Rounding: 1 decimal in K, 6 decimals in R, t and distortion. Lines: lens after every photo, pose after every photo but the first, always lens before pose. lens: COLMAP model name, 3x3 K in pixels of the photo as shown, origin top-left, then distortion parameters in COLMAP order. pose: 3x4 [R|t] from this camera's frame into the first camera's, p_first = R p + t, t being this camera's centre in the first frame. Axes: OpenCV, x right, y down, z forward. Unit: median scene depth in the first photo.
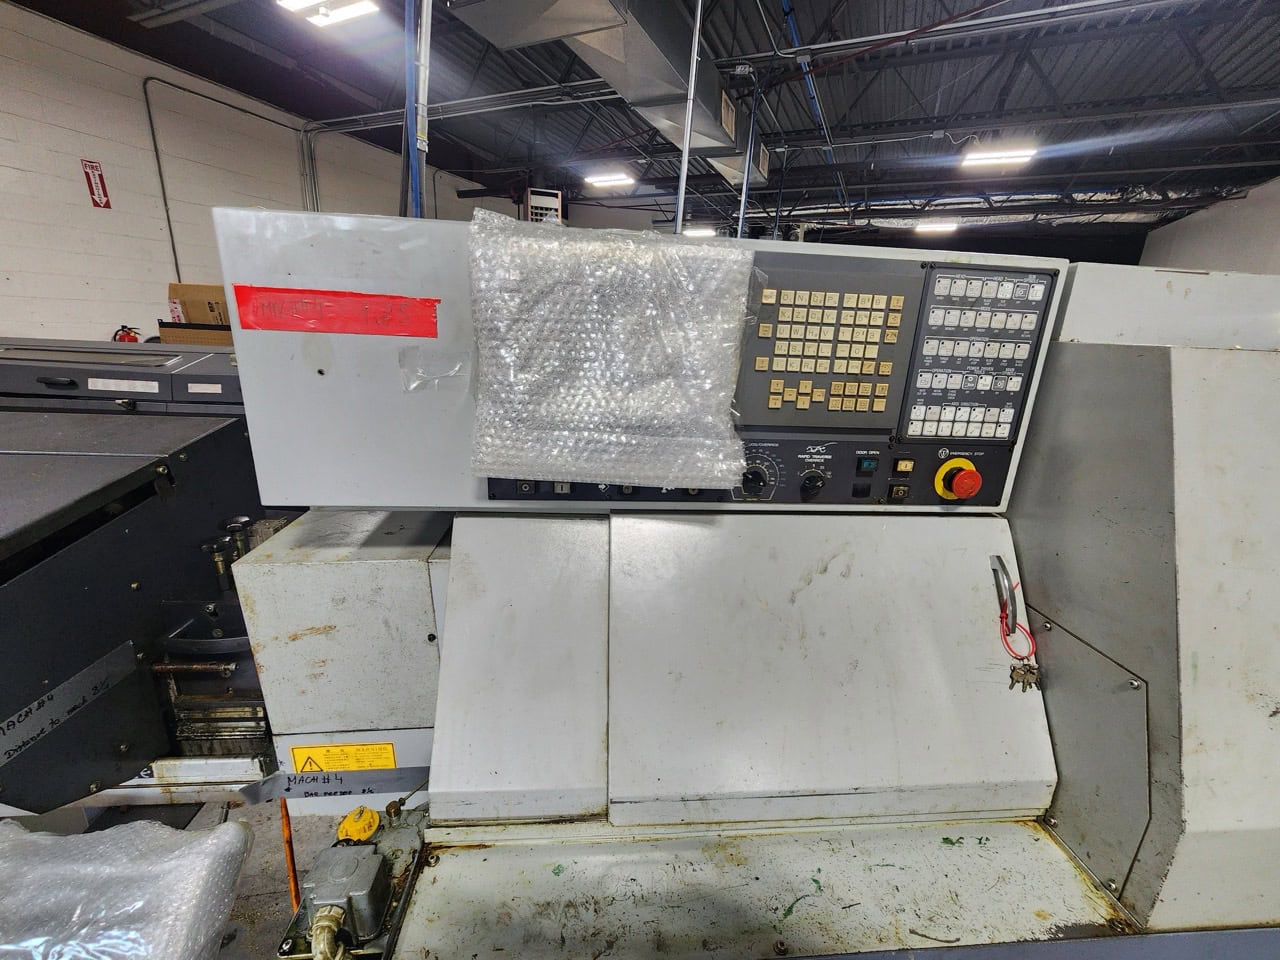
lens RADIAL K [[532.6, 0, 644.9], [0, 532.6, 479.4], [0, 0, 1]] dist [-0.002832, 0.002291]
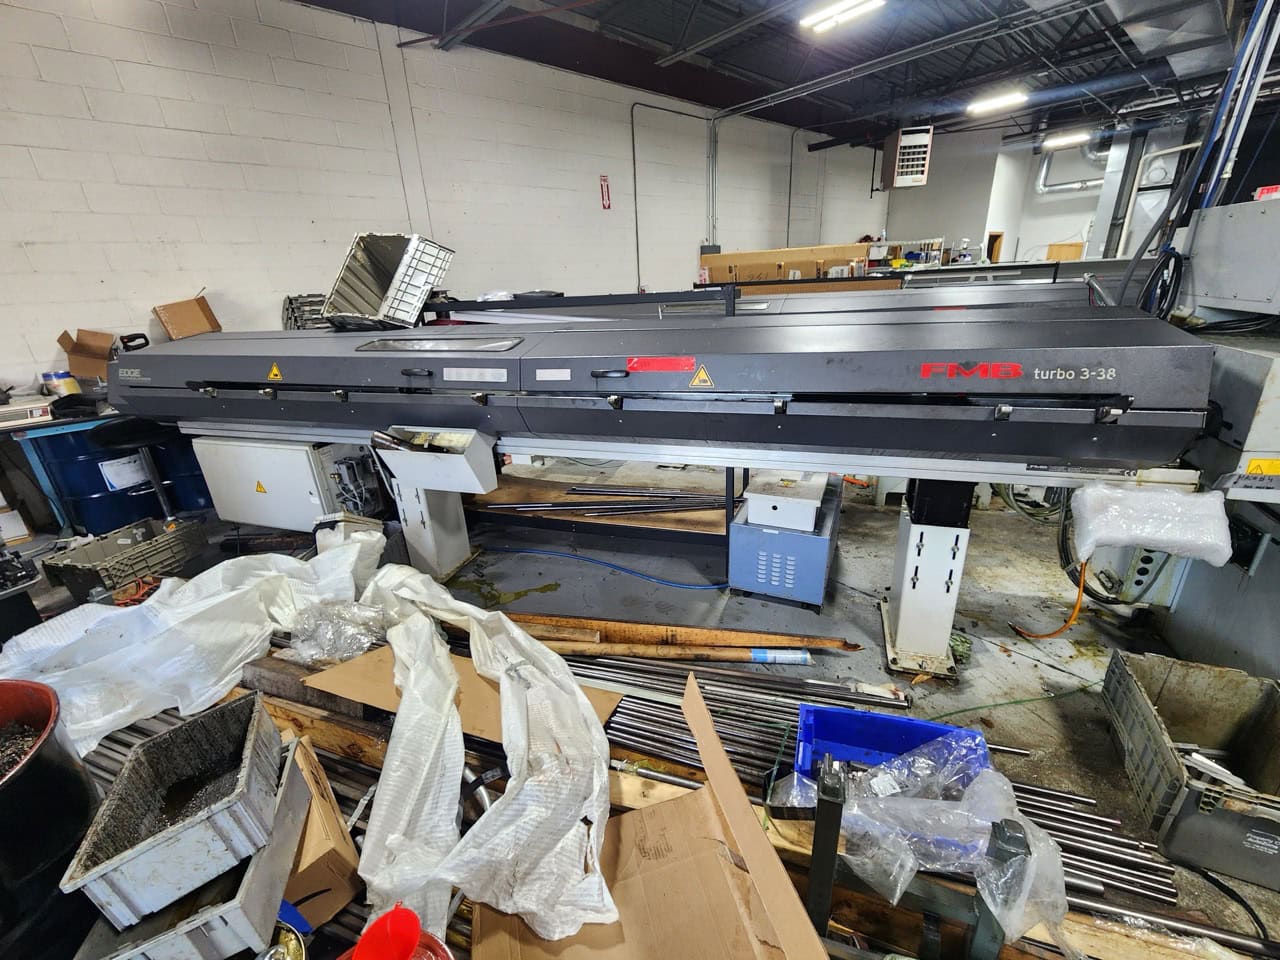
lens RADIAL K [[532.6, 0, 640.1], [0, 532.6, 476.2], [0, 0, 1]] dist [-0.002832, 0.002291]
pose [[0.910383, 0.054170, -0.410204, -2.248814], [-0.021152, 0.996190, 0.084608, 0.522562], [0.413225, -0.068349, 0.908060, -2.063506]]
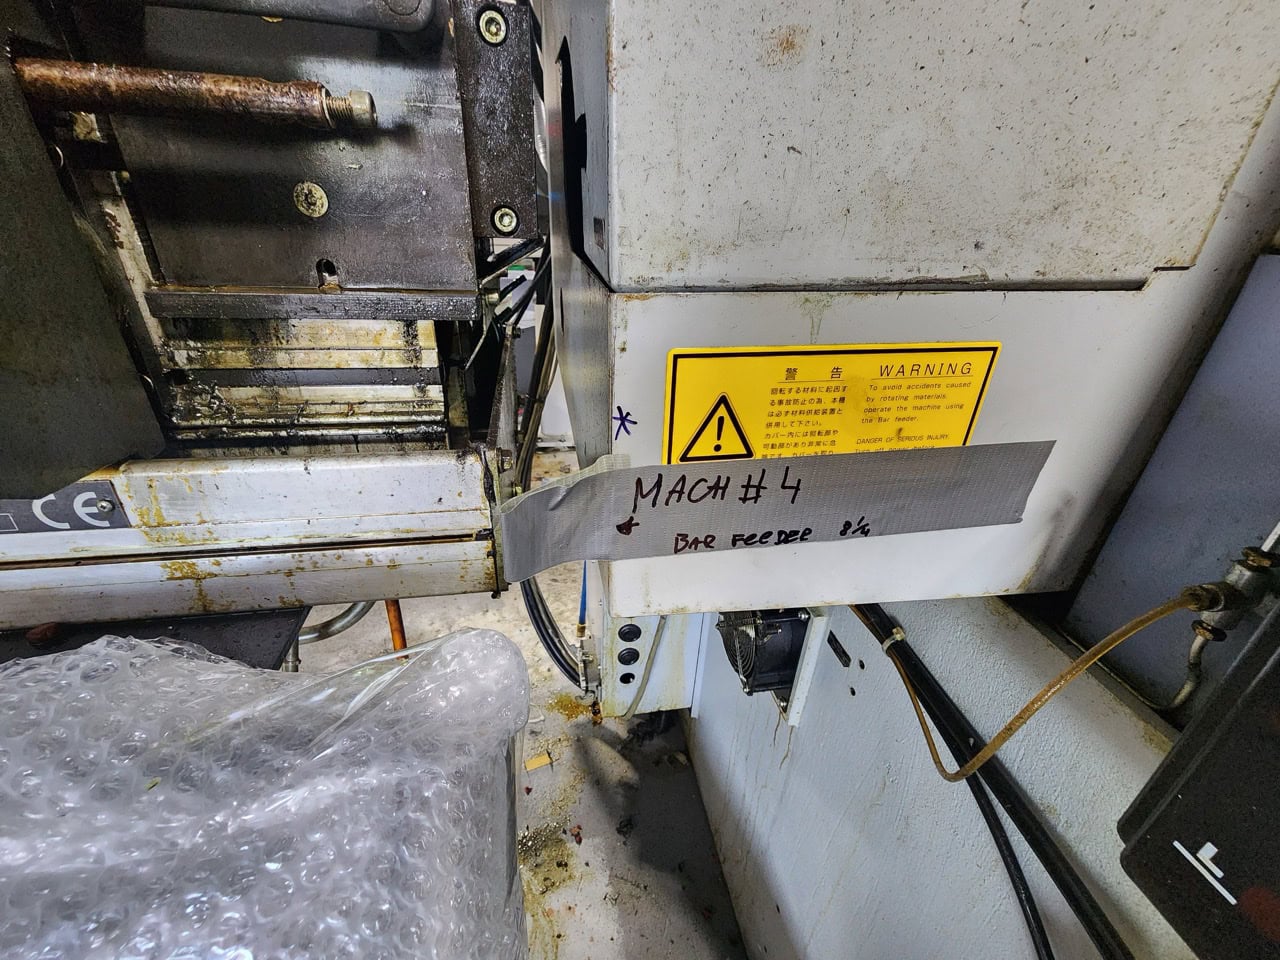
lens RADIAL K [[532.6, 0, 636.3], [0, 532.6, 481.7], [0, 0, 1]] dist [-0.002832, 0.002291]
pose [[0.996127, -0.044143, 0.076046, -0.821241], [0.028248, 0.979662, 0.198656, 0.598418], [-0.083268, -0.195738, 0.977115, 0.859053]]
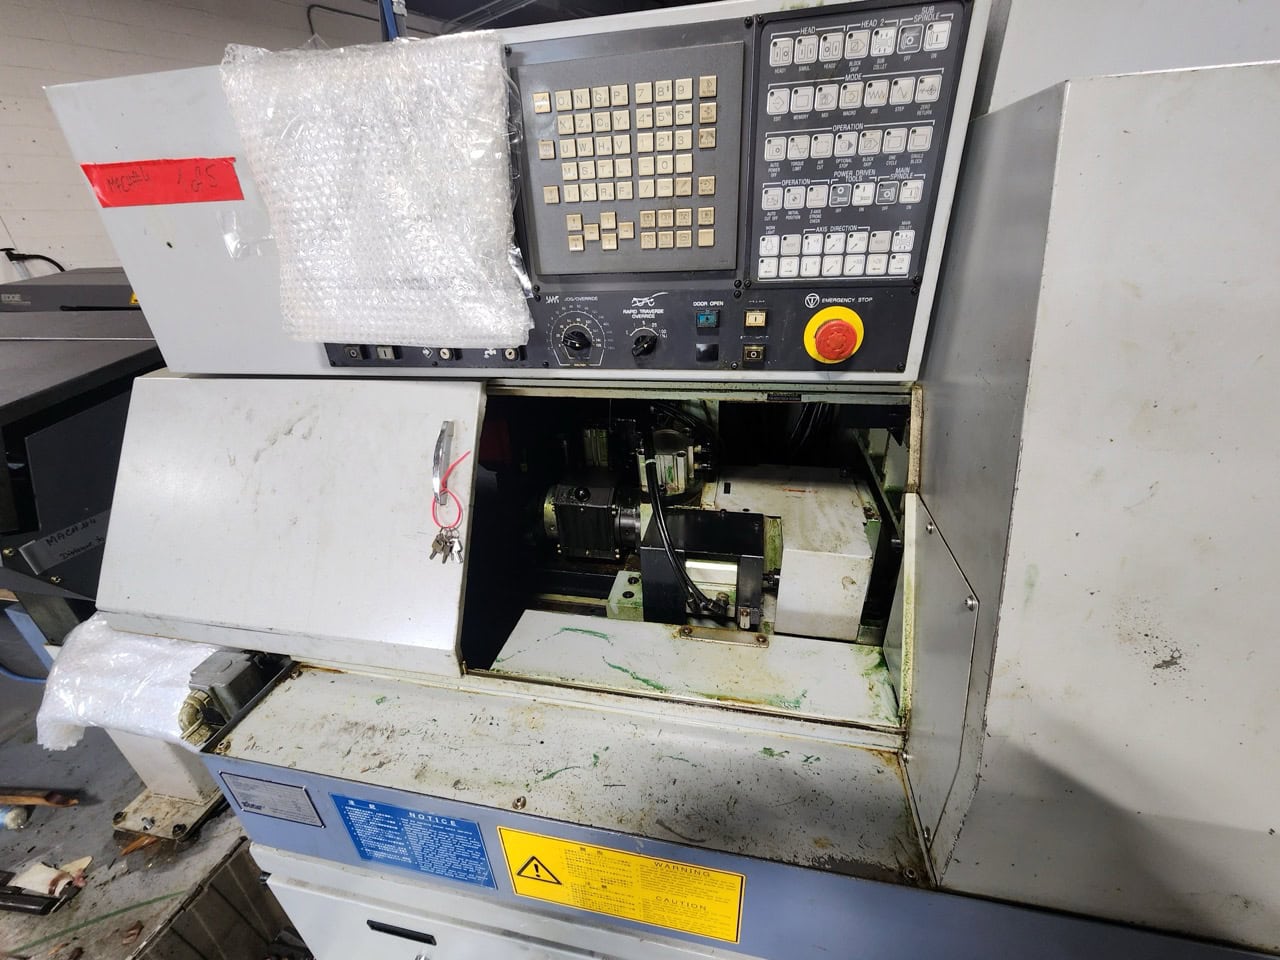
lens RADIAL K [[532.6, 0, 640.0], [0, 532.6, 480.5], [0, 0, 1]] dist [-0.002832, 0.002291]
pose [[0.953876, 0.051789, -0.295701, 0.581147], [0.000331, 0.984826, 0.173547, 0.074922], [0.300202, -0.165640, 0.939384, 0.167011]]
